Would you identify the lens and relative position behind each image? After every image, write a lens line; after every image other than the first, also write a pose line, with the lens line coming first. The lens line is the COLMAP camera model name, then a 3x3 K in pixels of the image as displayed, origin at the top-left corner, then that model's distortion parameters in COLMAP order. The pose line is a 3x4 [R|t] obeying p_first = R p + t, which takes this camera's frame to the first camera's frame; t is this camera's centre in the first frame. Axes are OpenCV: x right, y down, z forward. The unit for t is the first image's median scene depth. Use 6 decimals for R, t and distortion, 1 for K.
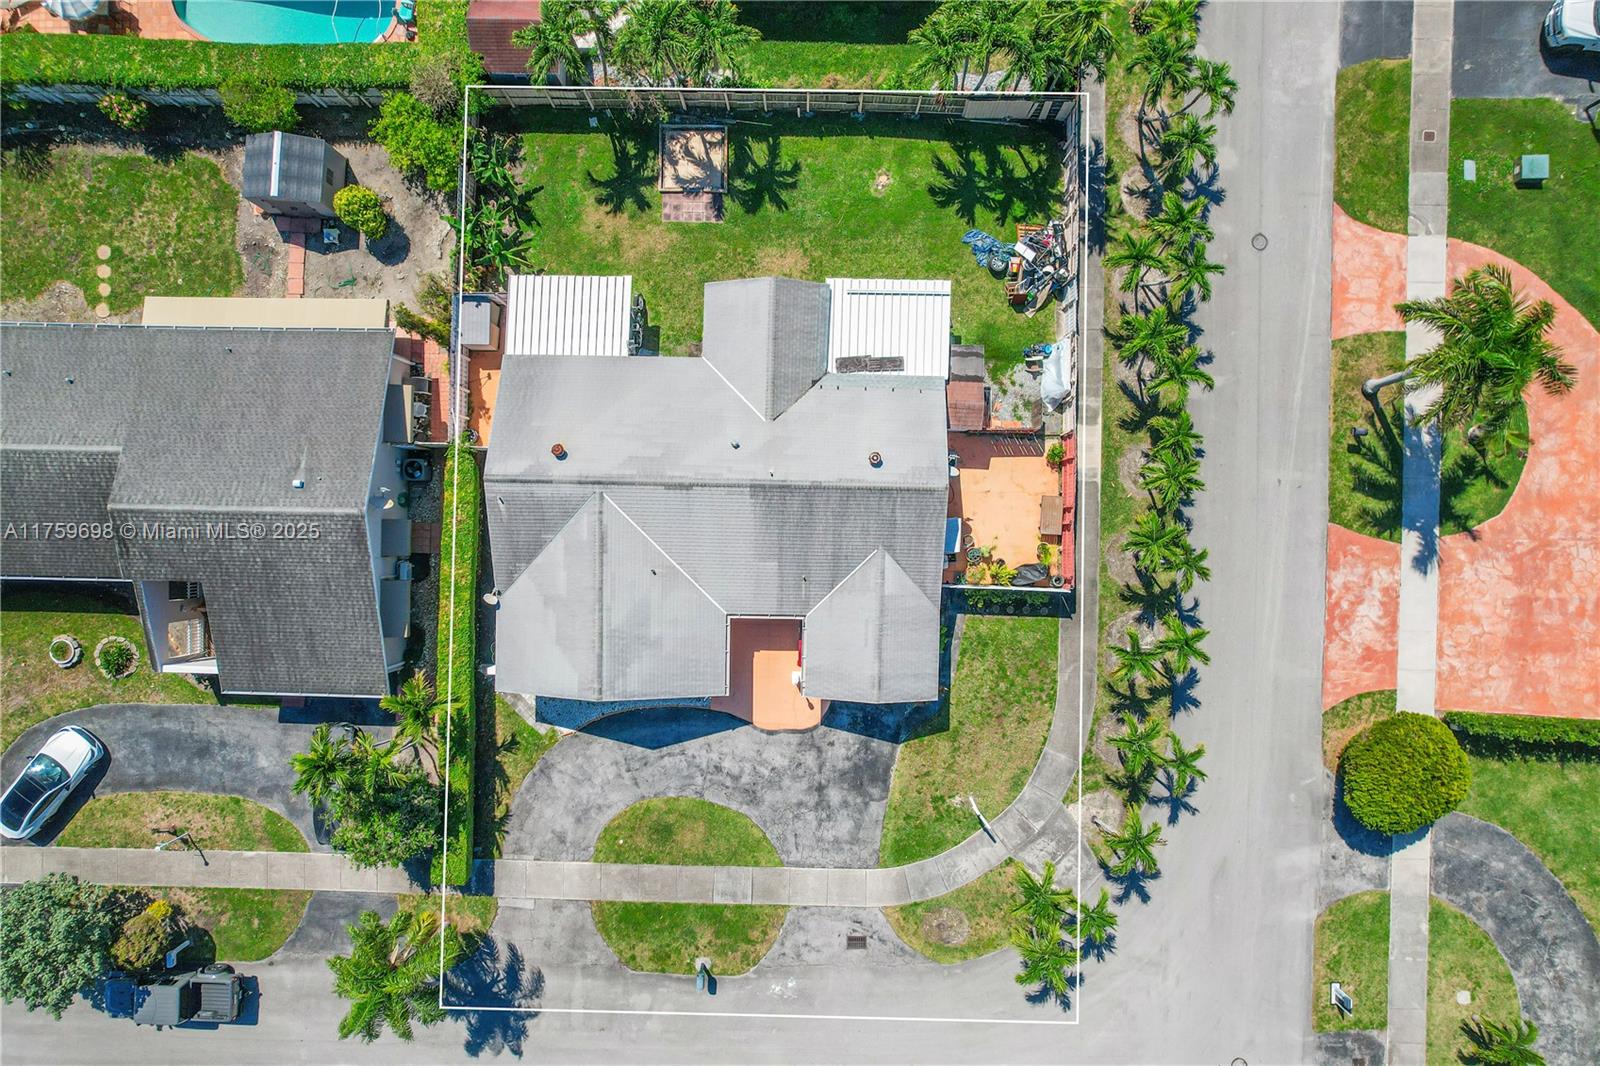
lens RADIAL K [[1036.0, 0, 800.0], [0, 1036.0, 533.0], [0, 0, 1]] dist [-0.082611, 0.076647]
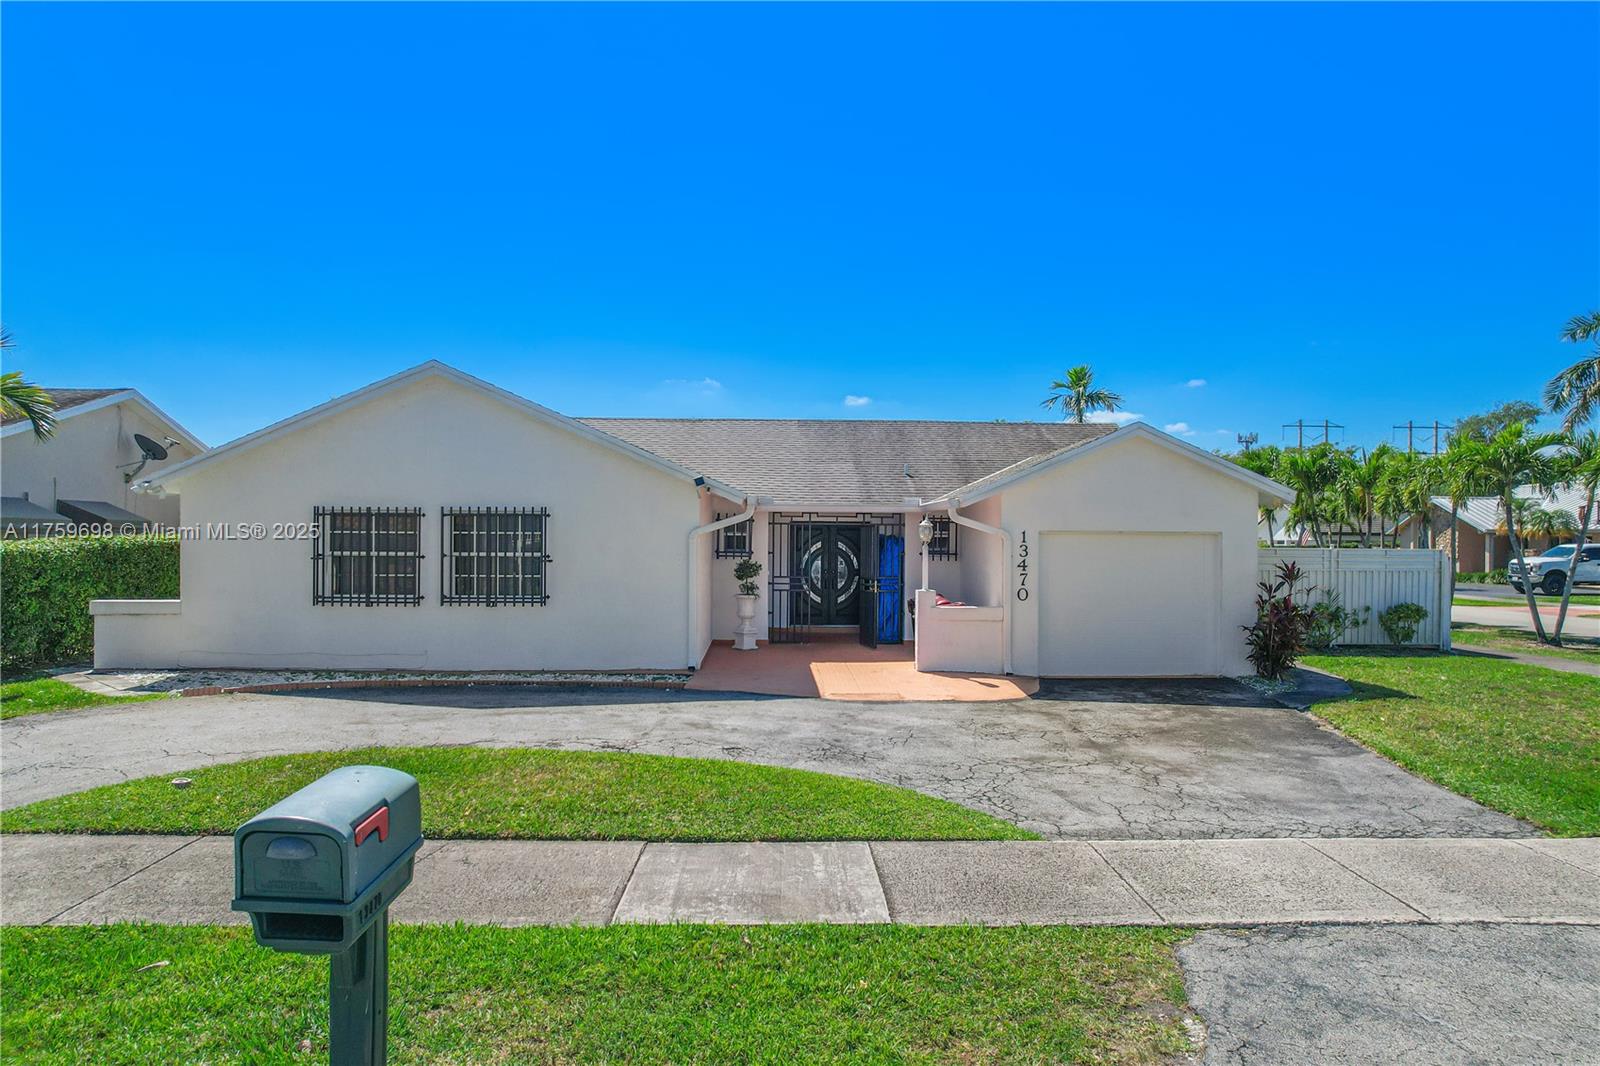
lens RADIAL K [[1036.0, 0, 800.0], [0, 1036.0, 533.0], [0, 0, 1]] dist [-0.082611, 0.076647]
pose [[0.998647, 0.014411, 0.049971, -0.067485], [0.050410, -0.031941, -0.998218, 0.500404], [-0.012790, 0.999386, -0.032625, 0.956621]]
